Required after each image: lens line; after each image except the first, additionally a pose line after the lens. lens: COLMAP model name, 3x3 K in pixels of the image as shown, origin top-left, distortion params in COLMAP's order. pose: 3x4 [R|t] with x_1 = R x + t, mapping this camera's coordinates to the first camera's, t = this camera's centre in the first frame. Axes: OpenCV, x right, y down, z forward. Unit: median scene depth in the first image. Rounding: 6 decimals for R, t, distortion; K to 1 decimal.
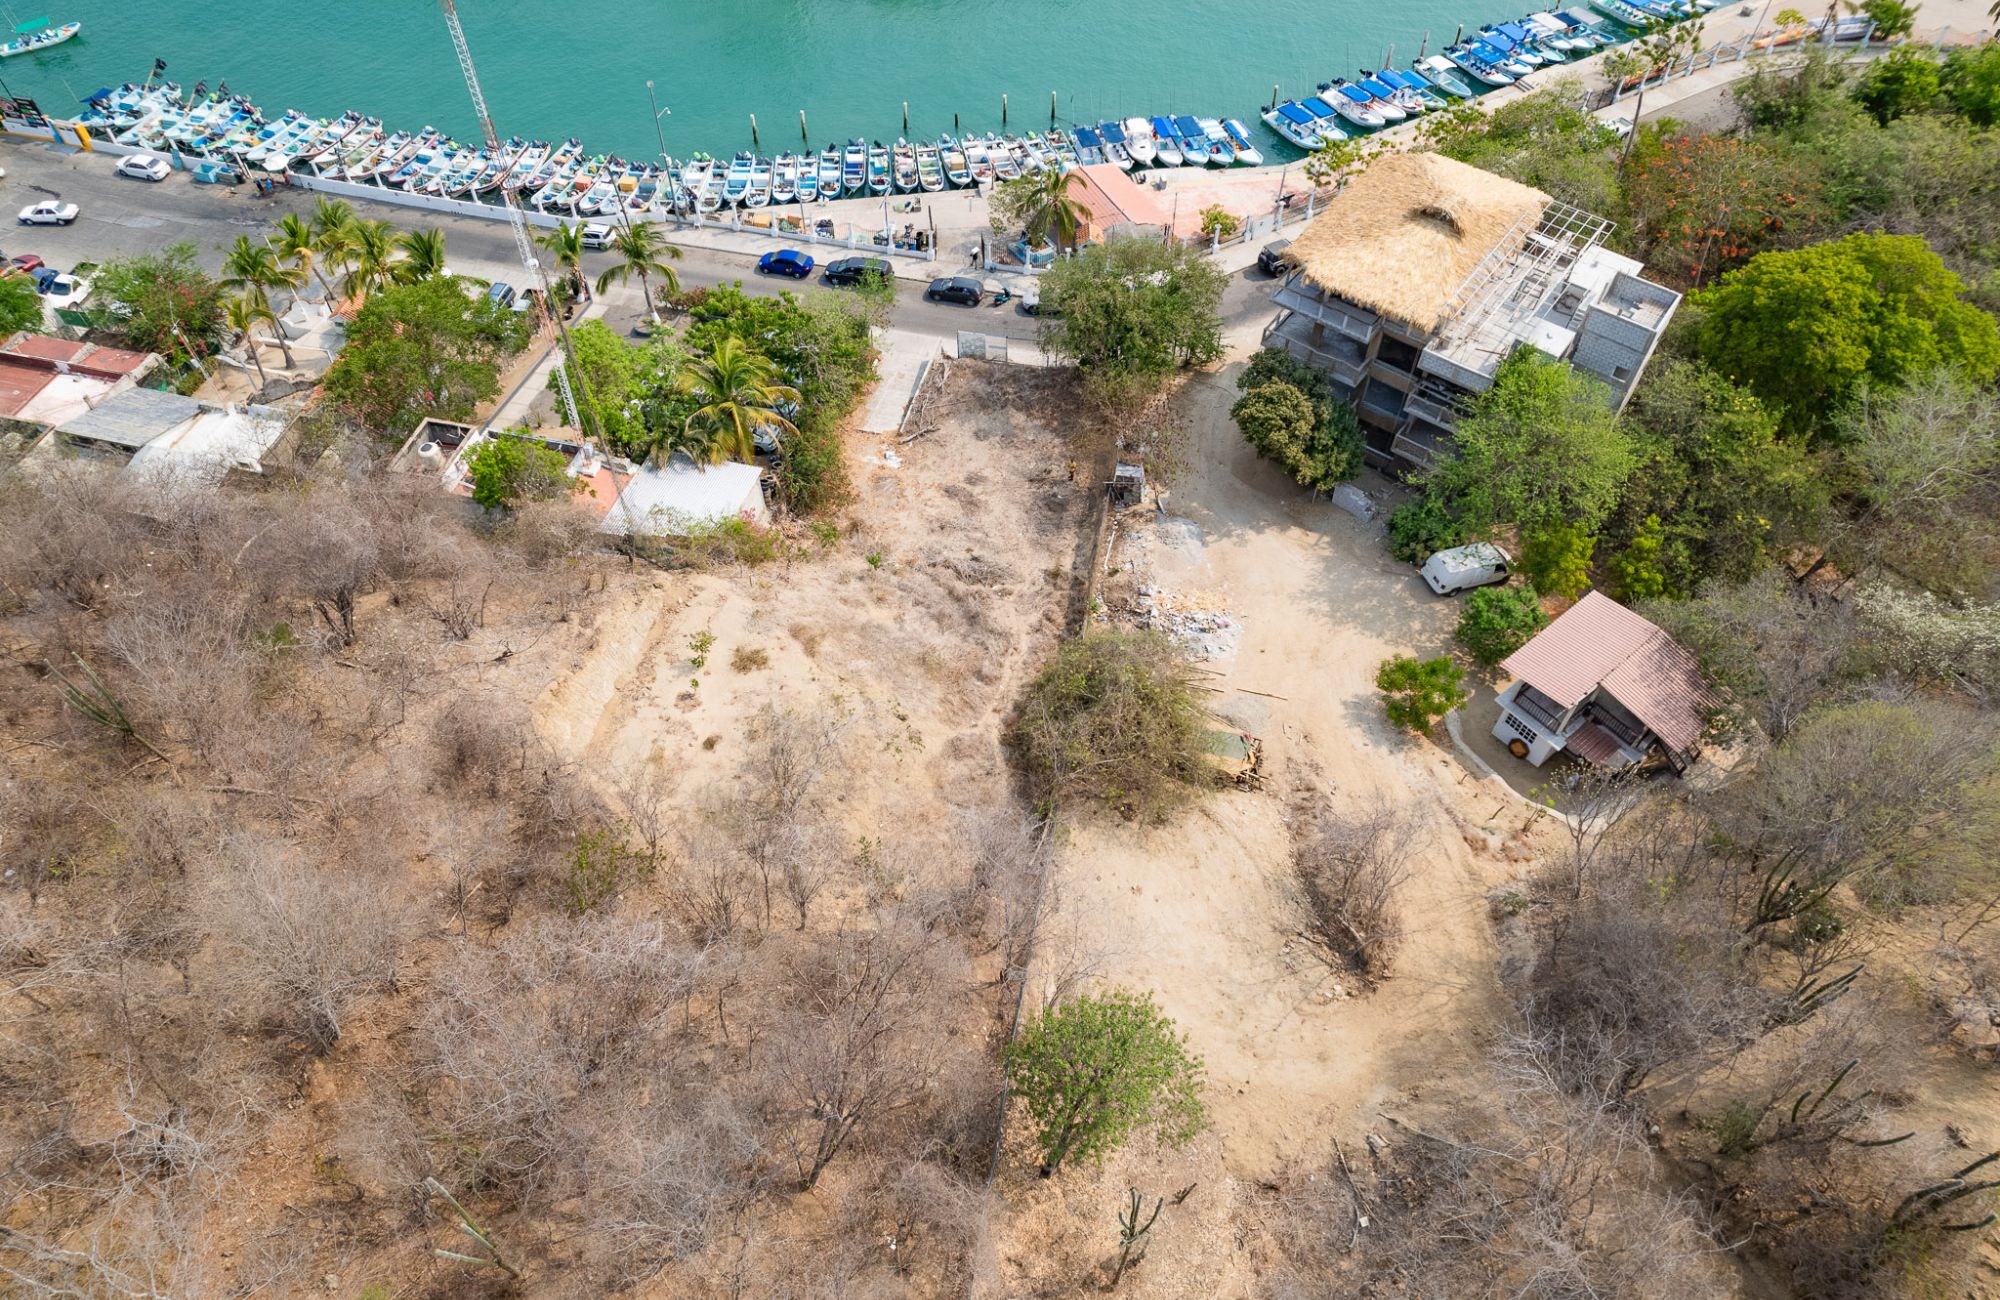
lens RADIAL K [[1306.3, 0, 978.4], [0, 1306.3, 651.0], [0, 0, 1]] dist [-0.073491, 0.066706]
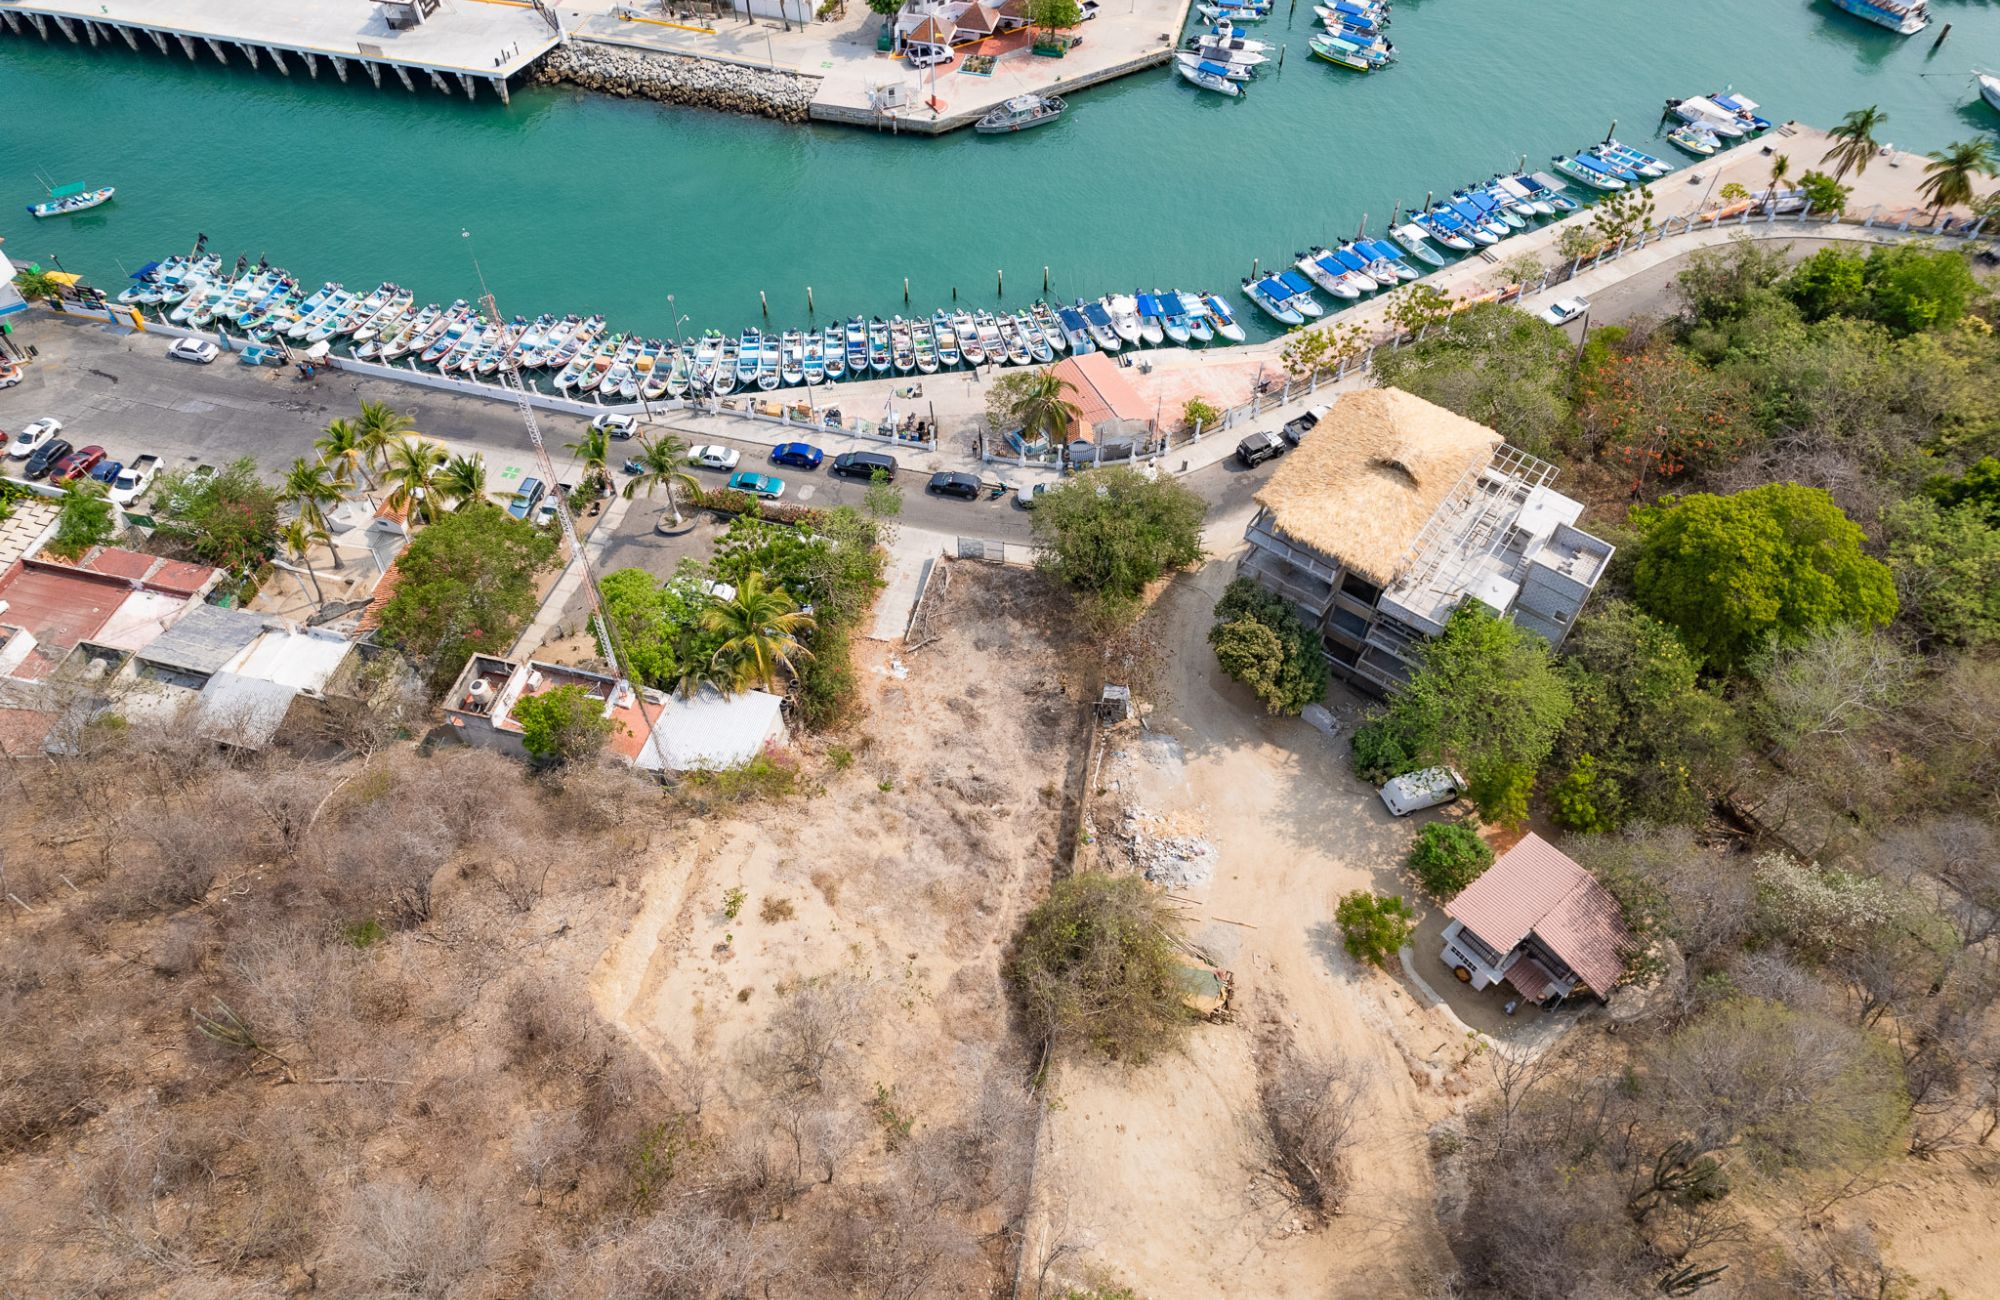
lens RADIAL K [[1306.3, 0, 977.6], [0, 1306.3, 643.9], [0, 0, 1]] dist [-0.073491, 0.066706]
pose [[0.999986, -0.003331, 0.004212, -0.005410], [0.003323, 0.999992, 0.002003, -0.188779], [-0.004219, -0.001989, 0.999989, -0.102258]]
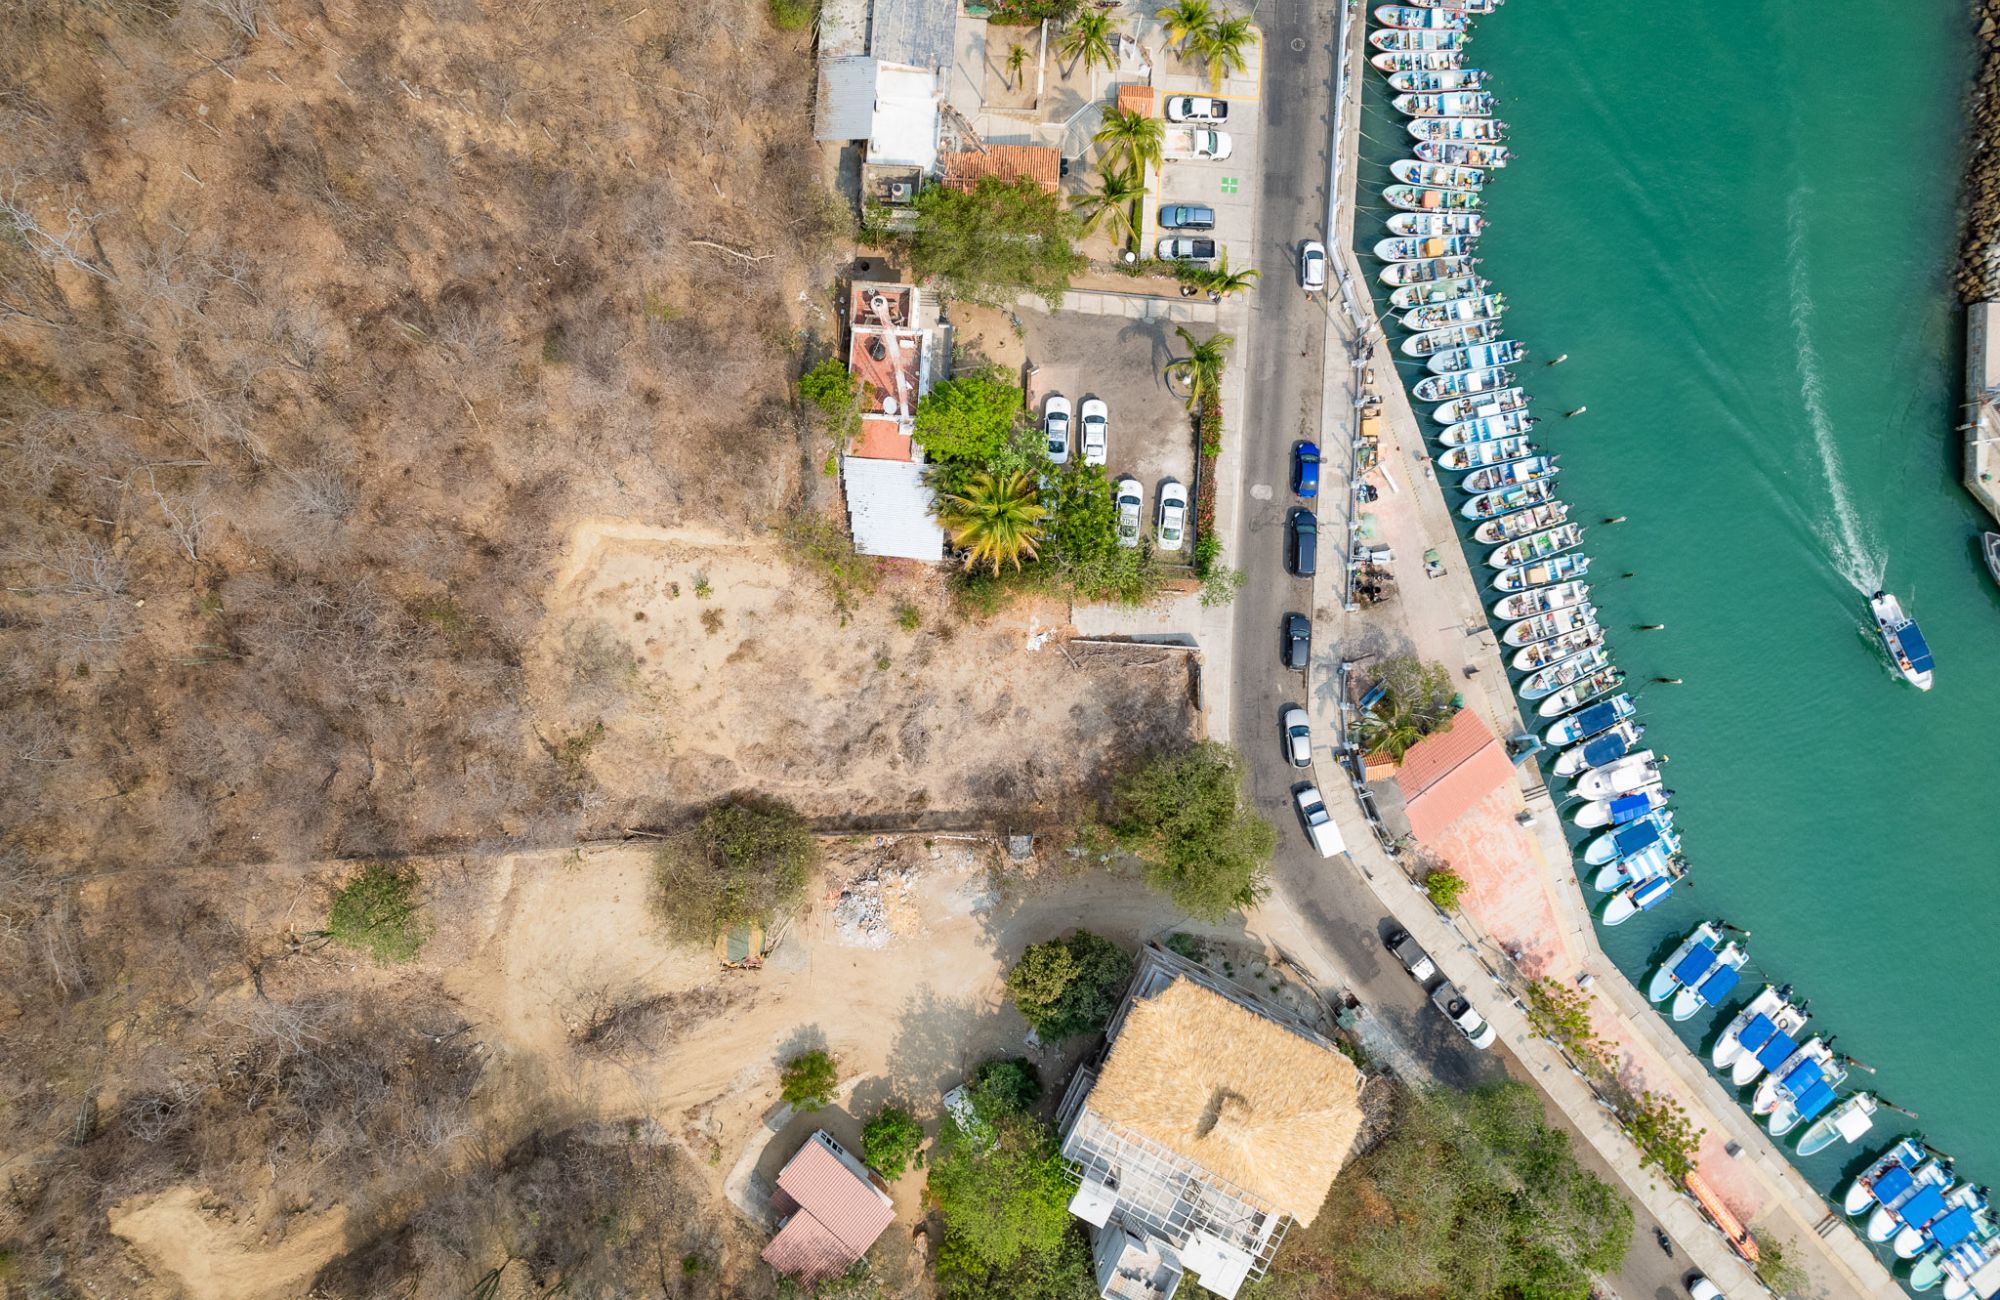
lens RADIAL K [[1306.3, 0, 961.5], [0, 1306.3, 590.2], [0, 0, 1]] dist [-0.073491, 0.066706]
pose [[0.188414, 0.980546, -0.055037, -0.065133], [-0.749775, 0.179813, 0.636793, -0.948091], [0.634301, -0.078715, 0.769068, 0.055024]]
